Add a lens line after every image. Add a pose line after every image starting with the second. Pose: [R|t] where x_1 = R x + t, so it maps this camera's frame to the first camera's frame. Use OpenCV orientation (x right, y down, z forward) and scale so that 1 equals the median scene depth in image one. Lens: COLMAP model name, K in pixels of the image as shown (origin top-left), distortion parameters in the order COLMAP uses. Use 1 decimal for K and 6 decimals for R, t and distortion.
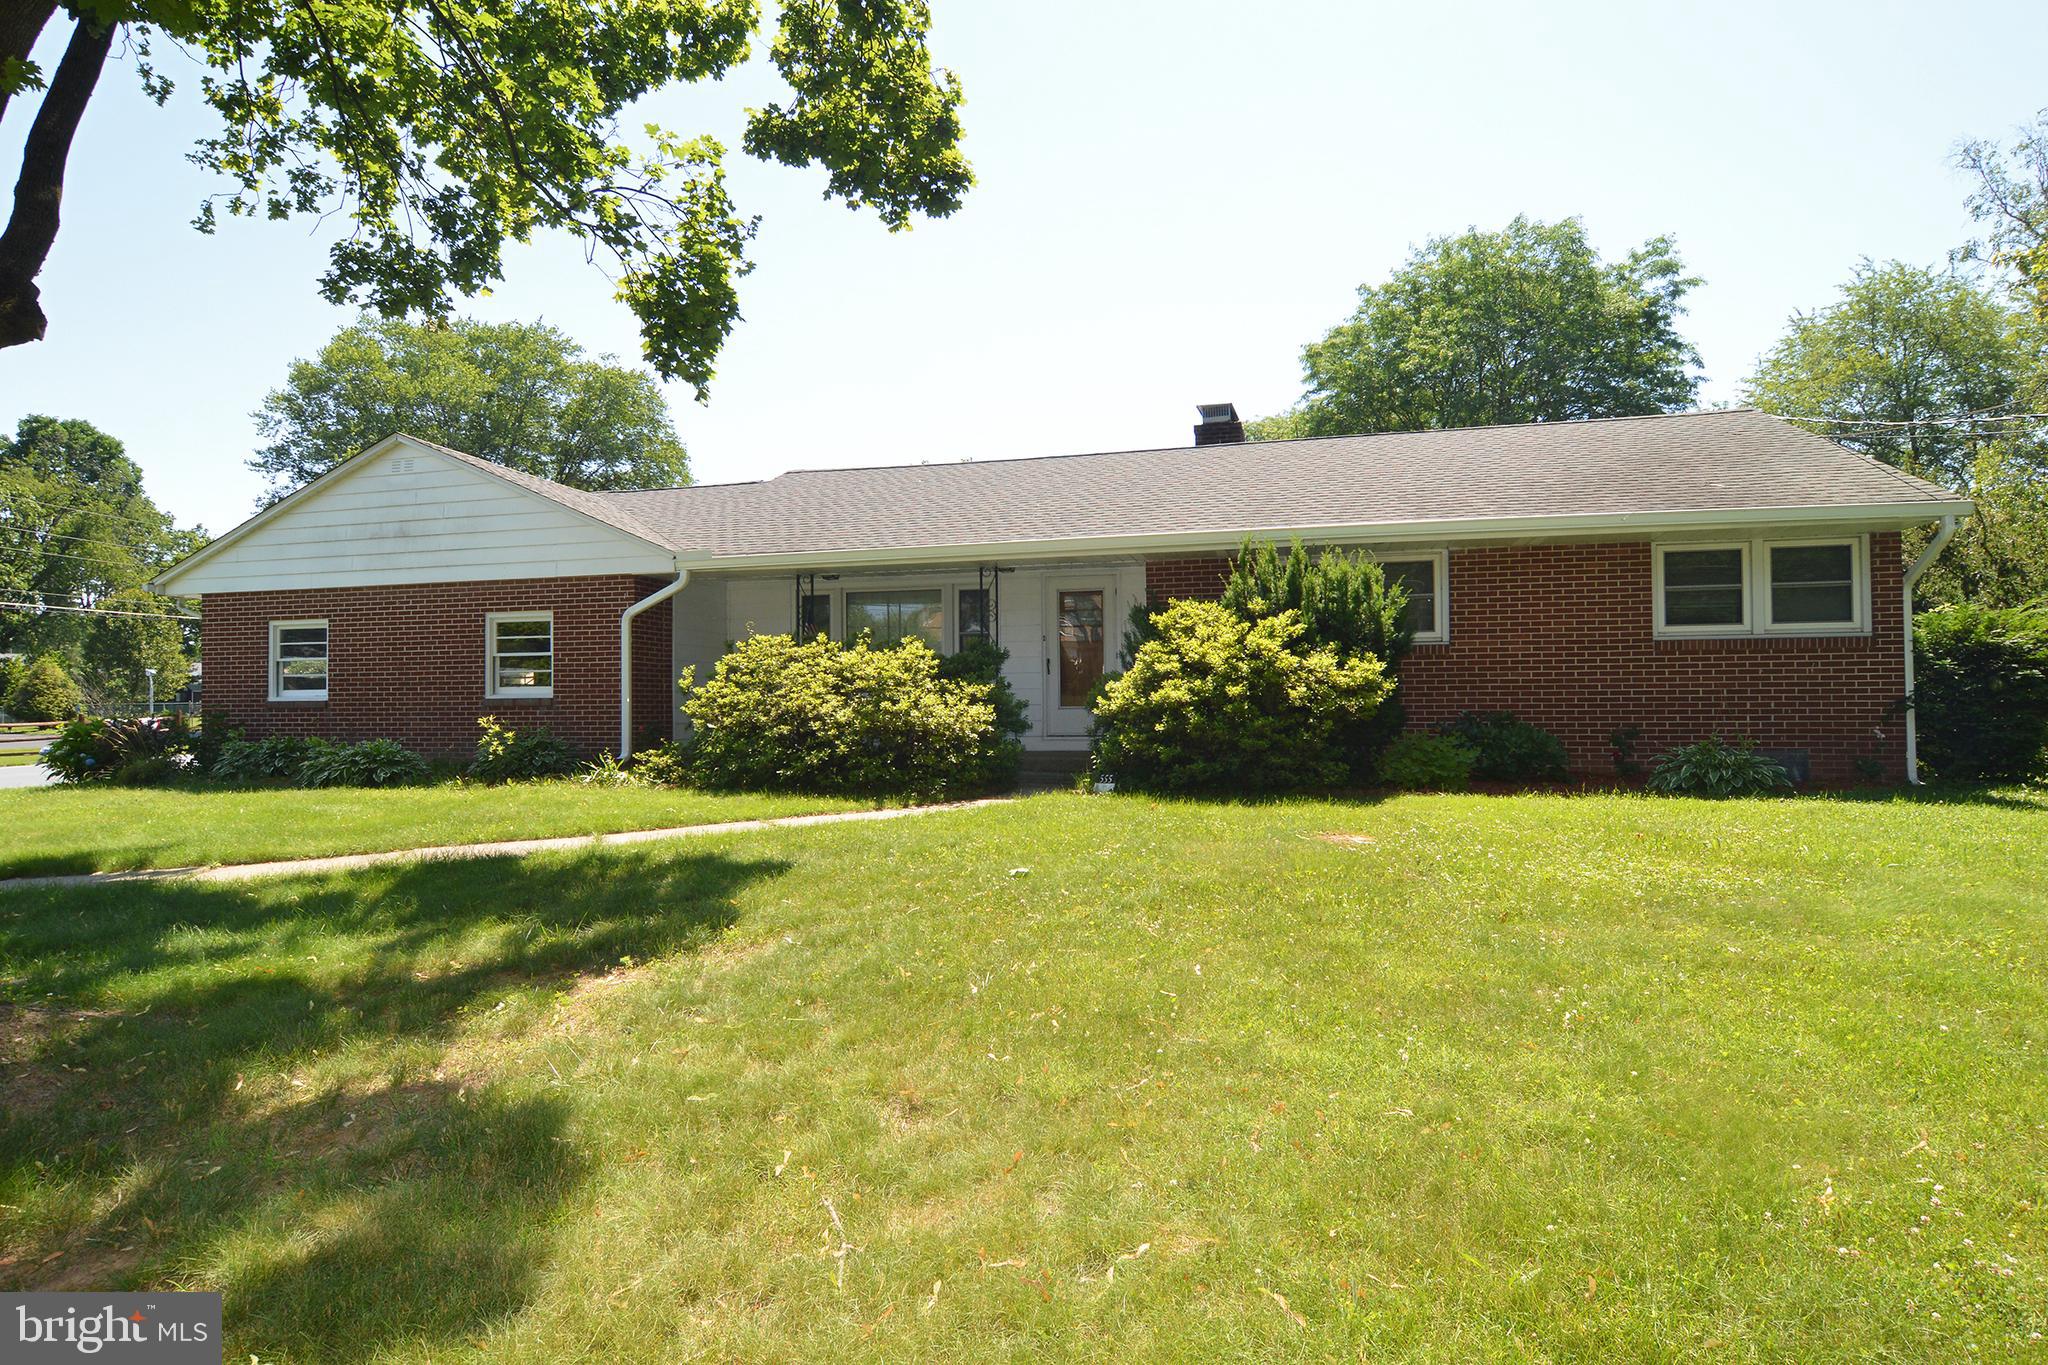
lens RADIAL K [[1116.9, 0, 1039.6], [0, 1116.9, 682.7], [0, 0, 1]] dist [-0.008975, -0.006290]
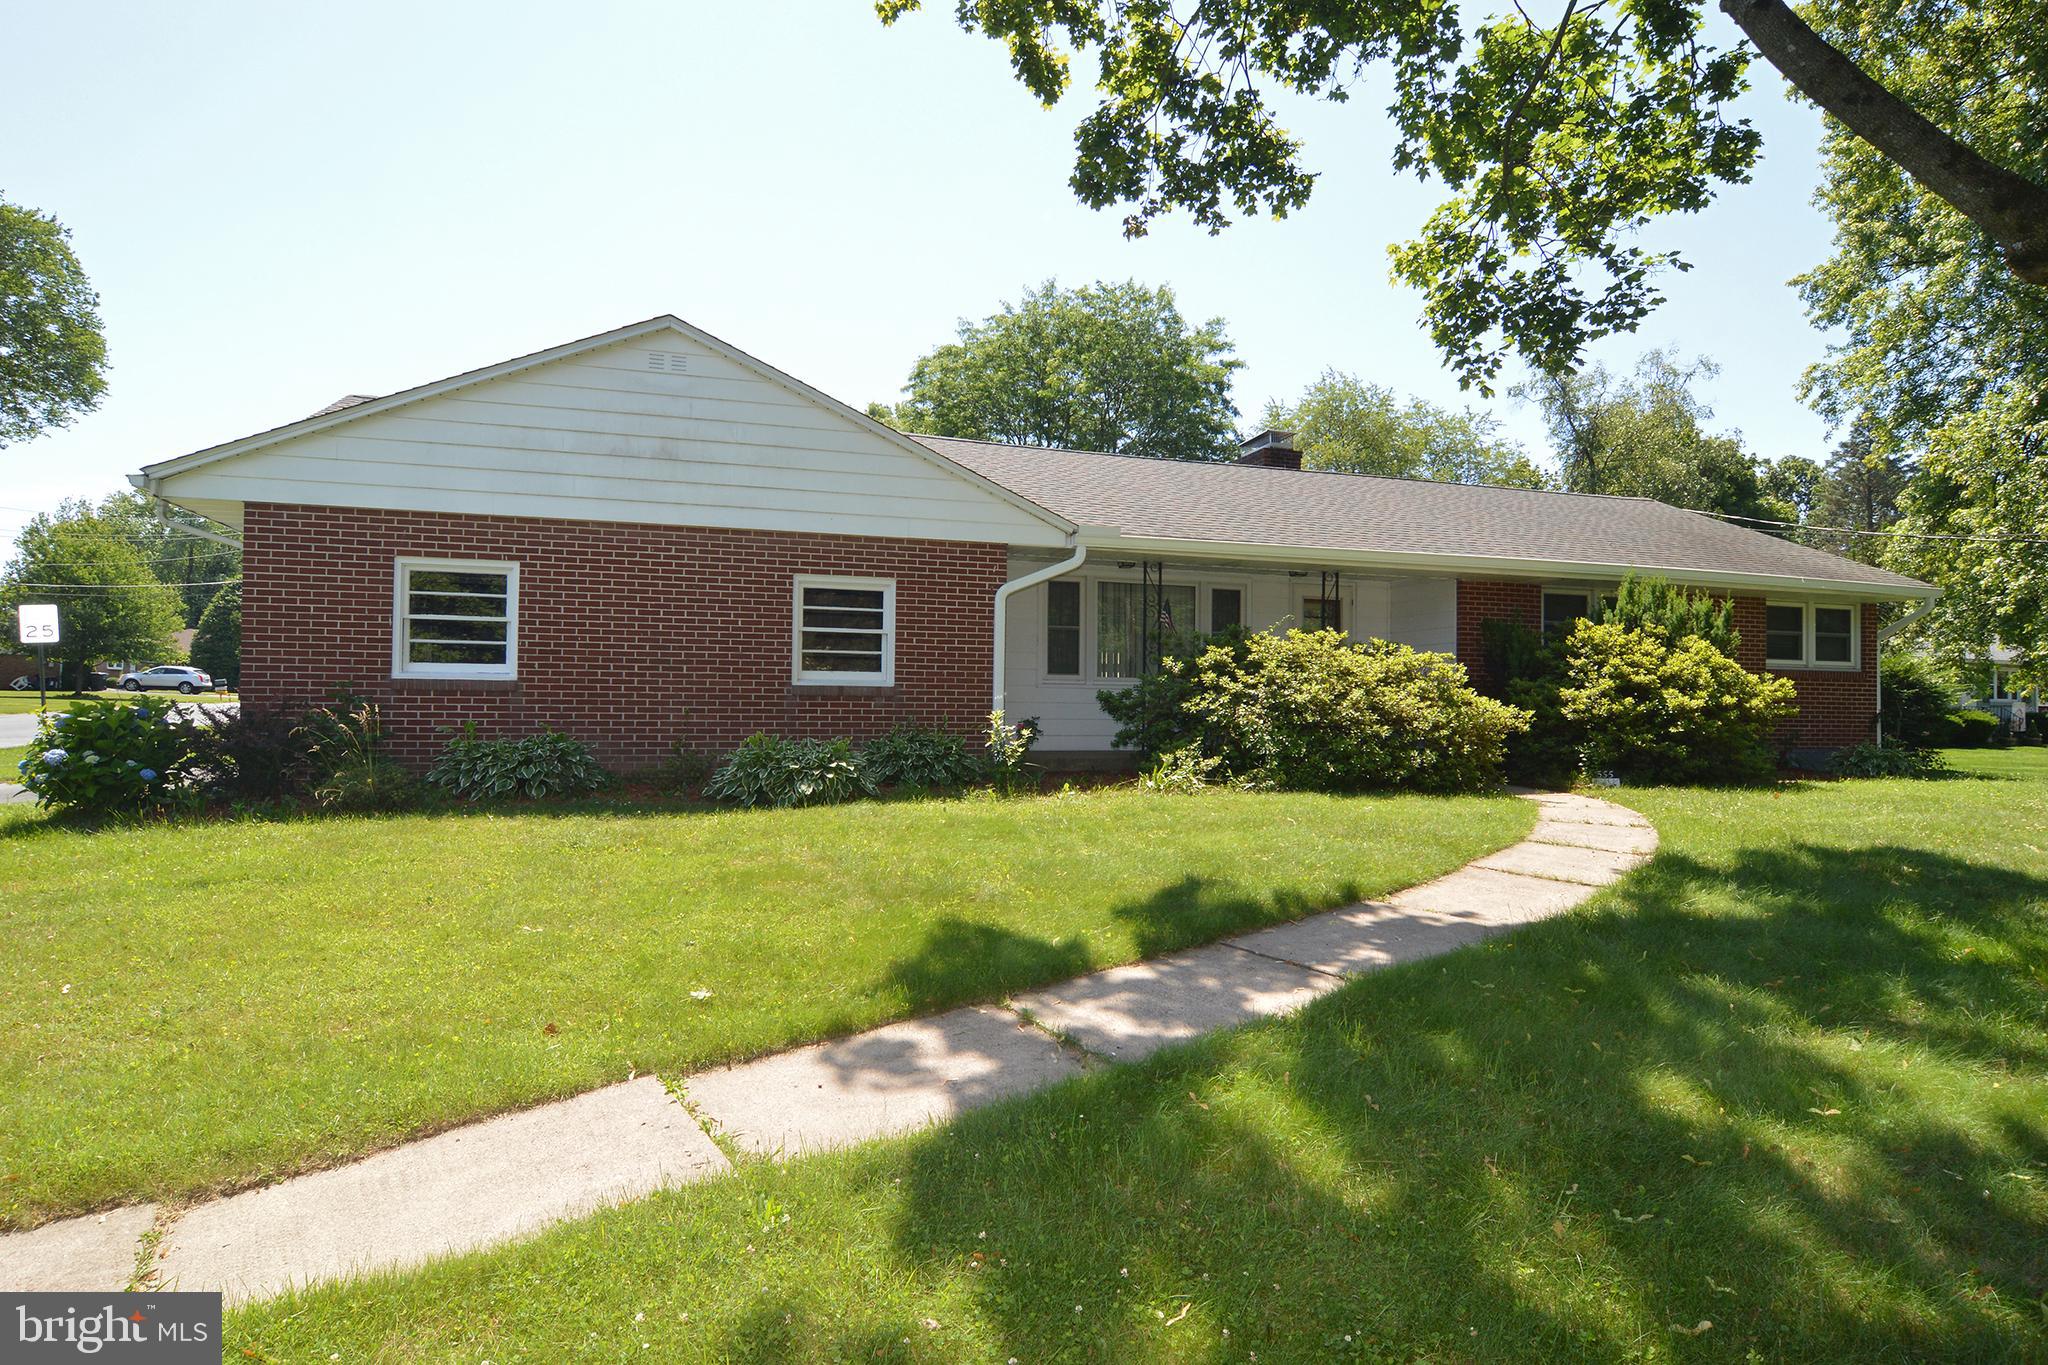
lens RADIAL K [[1116.9, 0, 1027.6], [0, 1116.9, 695.5], [0, 0, 1]] dist [-0.008975, -0.006290]
pose [[0.843830, 0.022849, 0.536123, -0.826371], [-0.030224, 0.999531, 0.004973, 0.013714], [-0.535758, -0.020401, 0.844125, 0.275909]]
